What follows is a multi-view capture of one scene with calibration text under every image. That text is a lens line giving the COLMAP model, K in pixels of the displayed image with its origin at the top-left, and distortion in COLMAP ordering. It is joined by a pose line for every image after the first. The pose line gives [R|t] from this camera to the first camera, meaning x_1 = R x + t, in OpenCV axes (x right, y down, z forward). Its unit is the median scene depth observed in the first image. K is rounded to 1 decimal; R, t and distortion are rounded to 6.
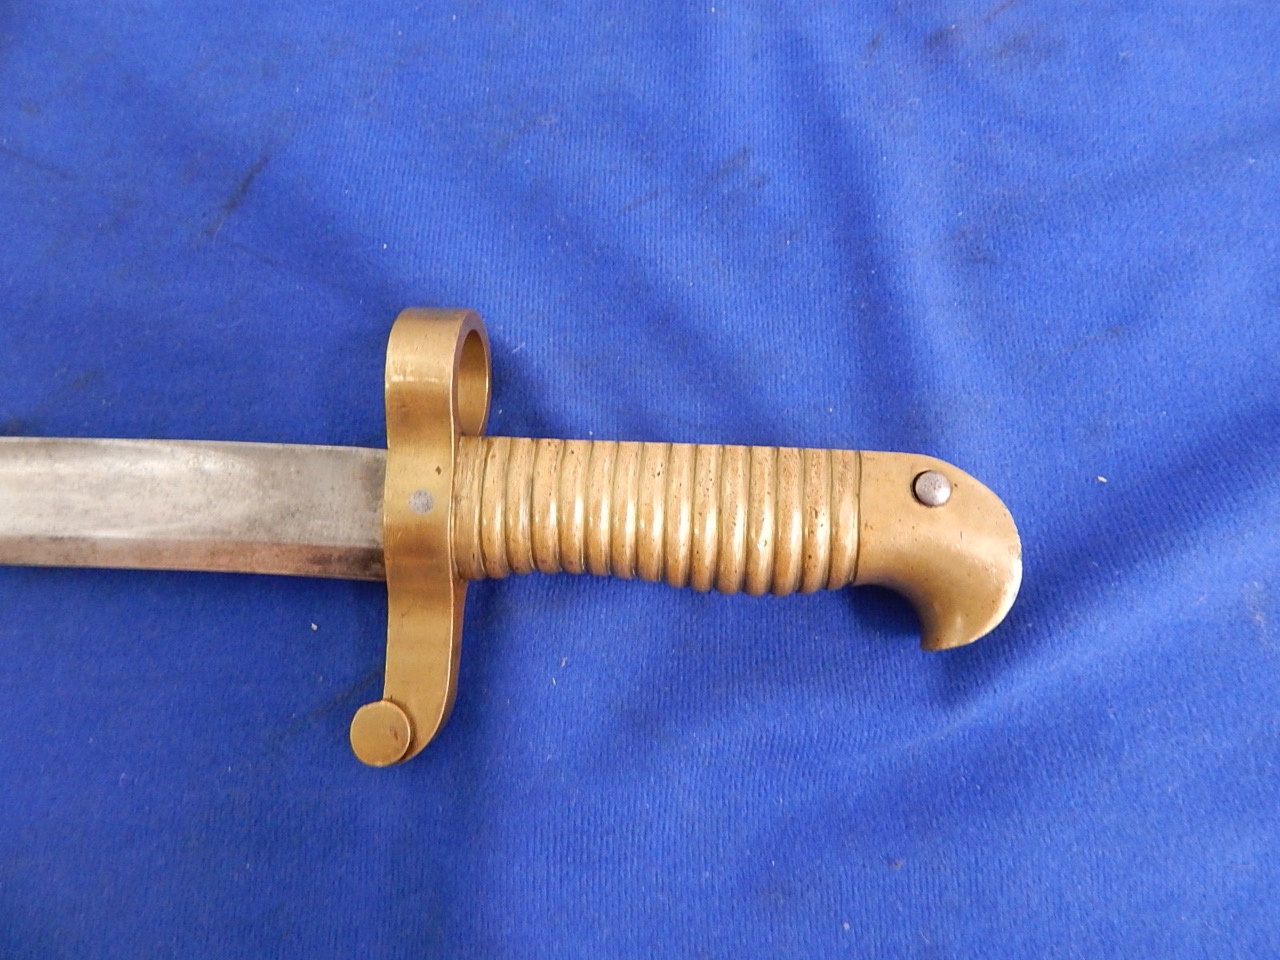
lens RADIAL K [[812.8, 0, 646.6], [0, 812.8, 481.7], [0, 0, 1]] dist [0.000323, -0.016038]
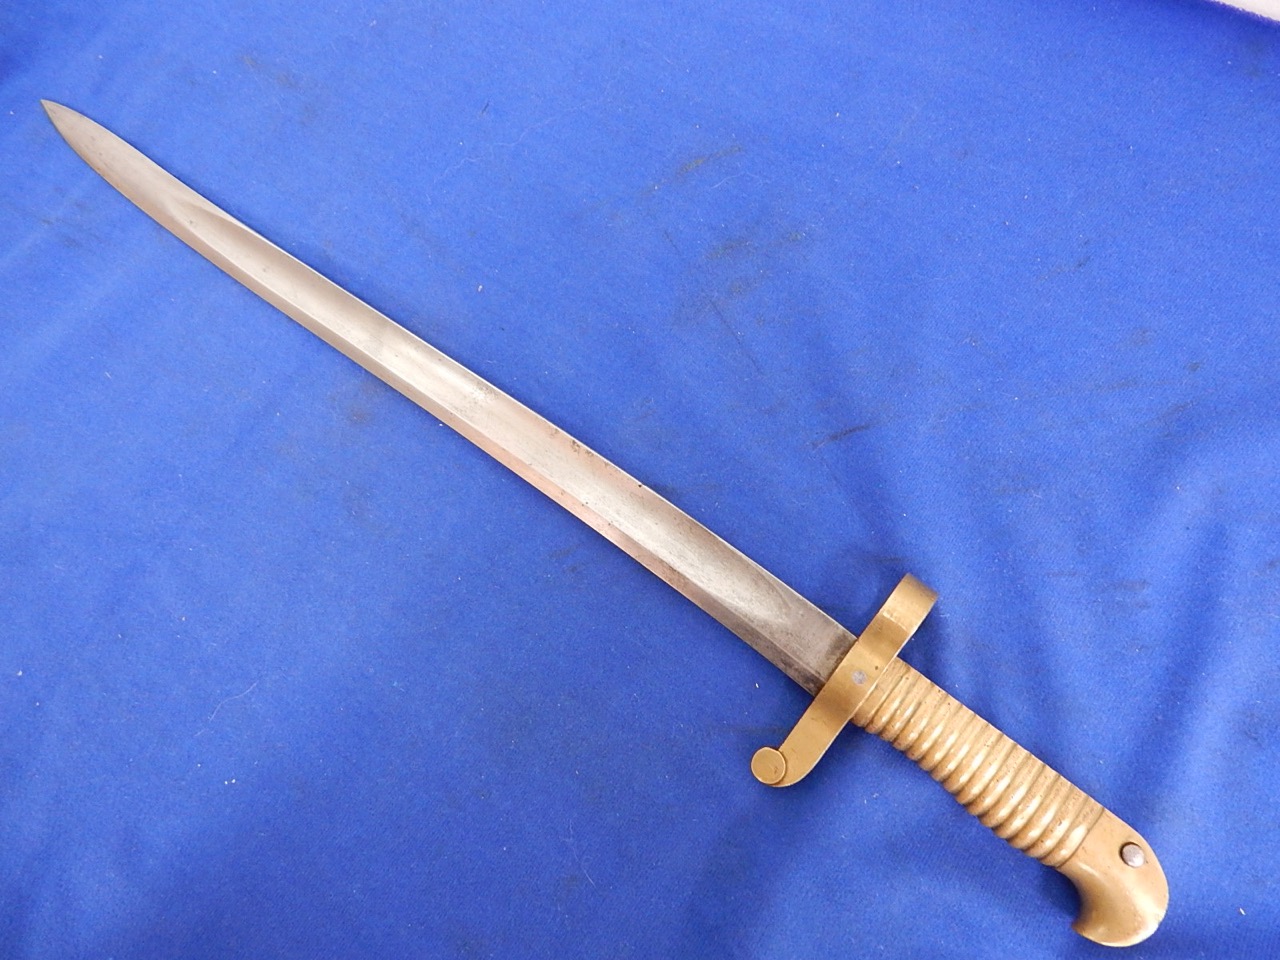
lens RADIAL K [[812.8, 0, 636.7], [0, 812.8, 471.2], [0, 0, 1]] dist [0.000323, -0.016038]
pose [[0.804867, 0.532268, -0.262449, -0.440462], [-0.532006, 0.843107, 0.078357, -0.237459], [0.262980, 0.076557, 0.961759, -0.900217]]
